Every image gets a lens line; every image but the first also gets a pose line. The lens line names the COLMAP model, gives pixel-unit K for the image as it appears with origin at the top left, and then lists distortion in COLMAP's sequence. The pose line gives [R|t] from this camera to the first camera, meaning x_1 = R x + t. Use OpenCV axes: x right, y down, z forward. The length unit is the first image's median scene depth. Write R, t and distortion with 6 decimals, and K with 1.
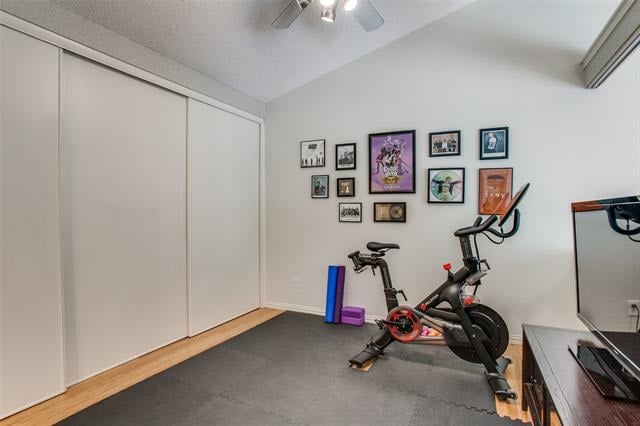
lens RADIAL K [[327.0, 0, 319.7], [0, 327.0, 216.5], [0, 0, 1]] dist [-0.067752, 0.030336]
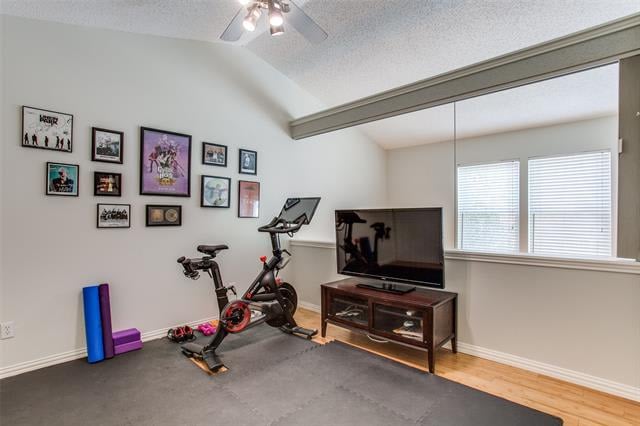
lens RADIAL K [[327.0, 0, 319.7], [0, 327.0, 216.5], [0, 0, 1]] dist [-0.067752, 0.030336]
pose [[0.300212, -0.002410, 0.953869, -0.556927], [0.012215, 0.999925, -0.001318, -0.003854], [-0.953794, 0.012048, 0.300219, 0.300595]]
